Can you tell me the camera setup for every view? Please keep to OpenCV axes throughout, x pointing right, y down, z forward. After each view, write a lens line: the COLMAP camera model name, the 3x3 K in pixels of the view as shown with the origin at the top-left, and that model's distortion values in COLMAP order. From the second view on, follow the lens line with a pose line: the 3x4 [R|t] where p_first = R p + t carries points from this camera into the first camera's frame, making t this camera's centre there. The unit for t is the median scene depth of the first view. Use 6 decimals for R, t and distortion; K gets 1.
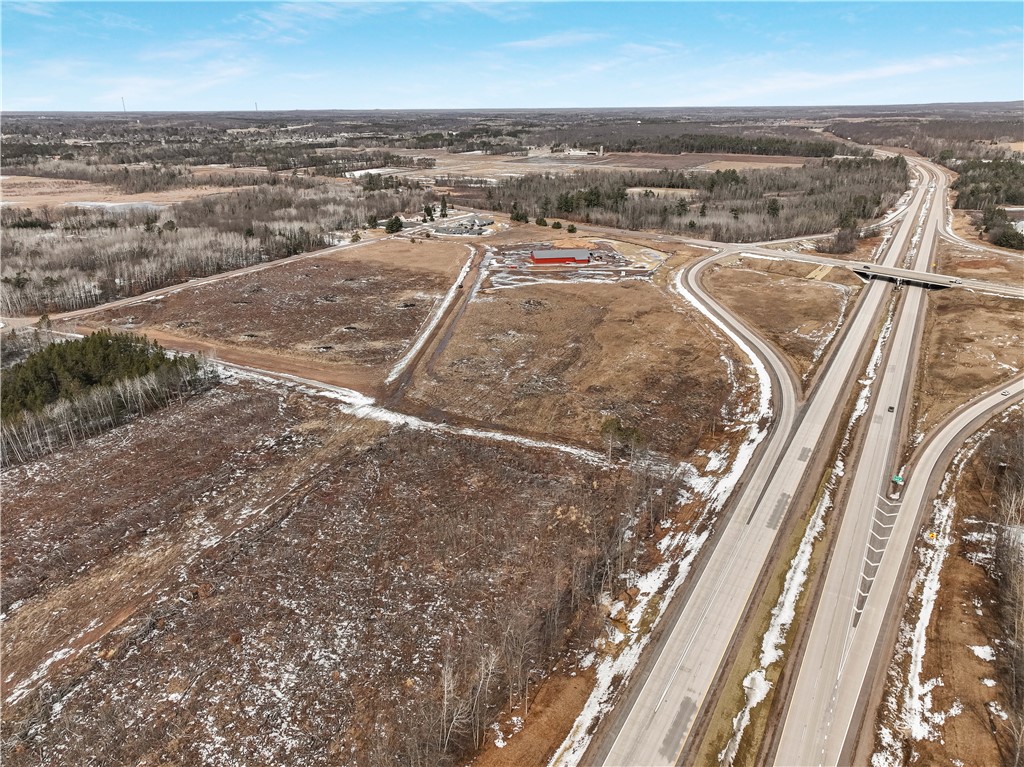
lens RADIAL K [[716.6, 0, 516.2], [0, 716.6, 386.5], [0, 0, 1]] dist [-0.000458, 0.019953]
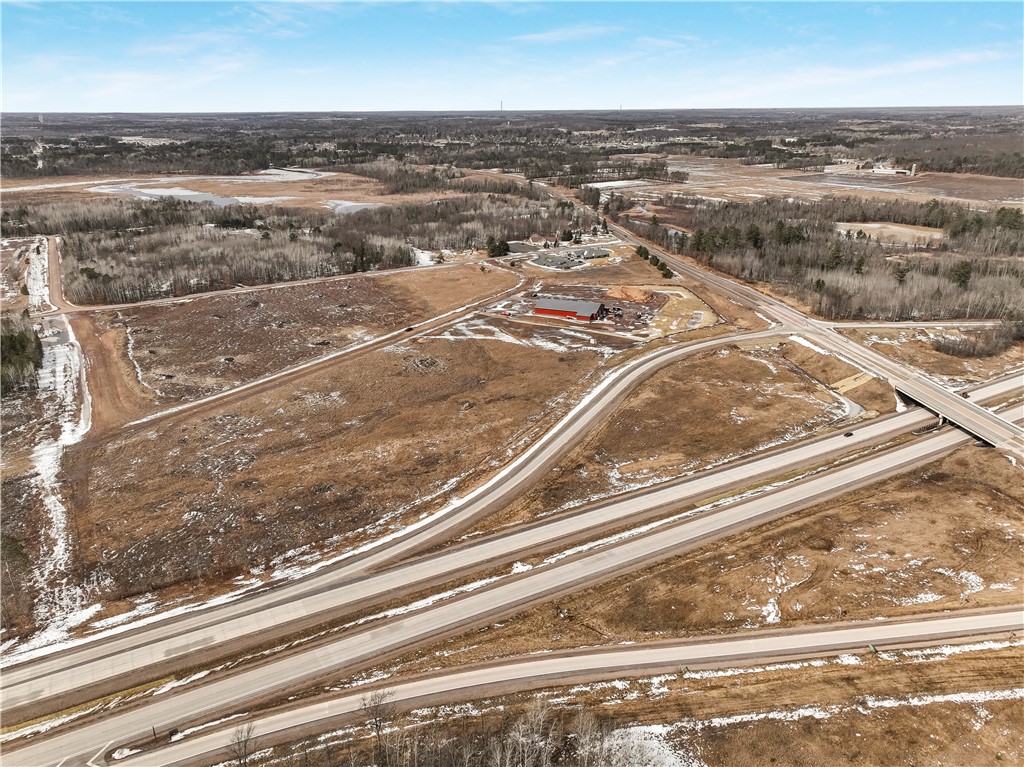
lens RADIAL K [[716.6, 0, 511.2], [0, 716.6, 385.7], [0, 0, 1]] dist [-0.000458, 0.019953]
pose [[0.864939, 0.183198, -0.467246, 0.678787], [-0.182524, 0.982069, 0.047173, -0.186999], [0.467510, 0.044482, 0.882868, 0.319092]]
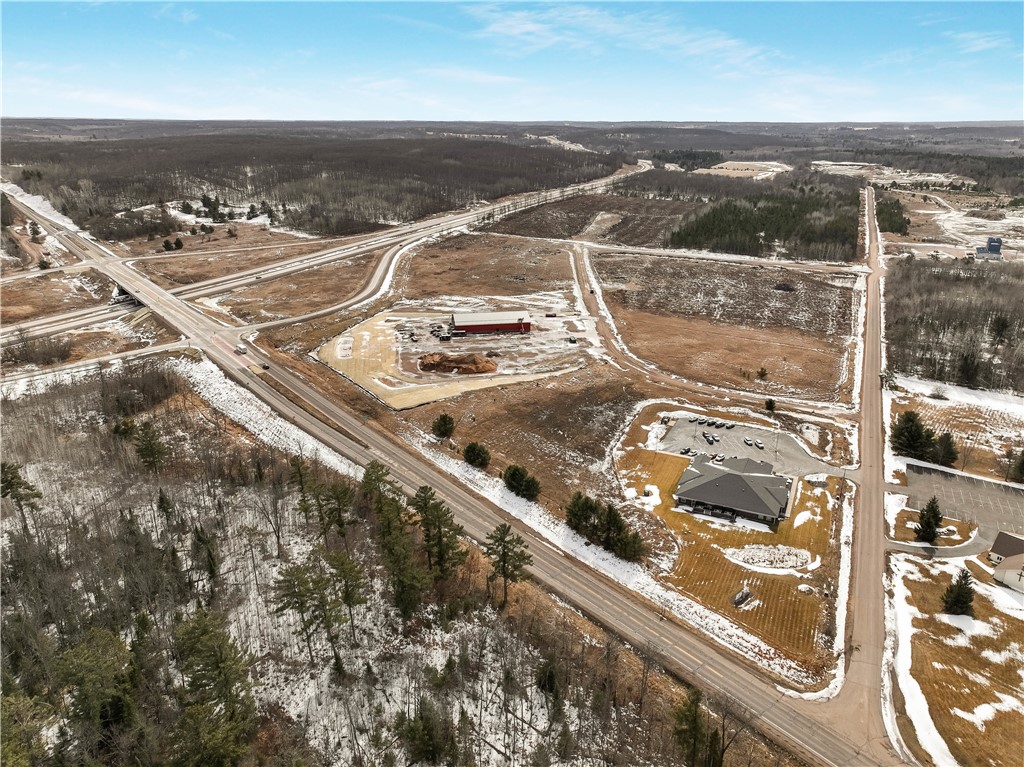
lens RADIAL K [[716.6, 0, 513.1], [0, 716.6, 386.3], [0, 0, 1]] dist [-0.000458, 0.019953]
pose [[-0.999212, 0.018642, -0.035027, 0.103627], [-0.009438, 0.745759, 0.666149, -0.998982], [0.038540, 0.665955, -0.744996, 2.555565]]
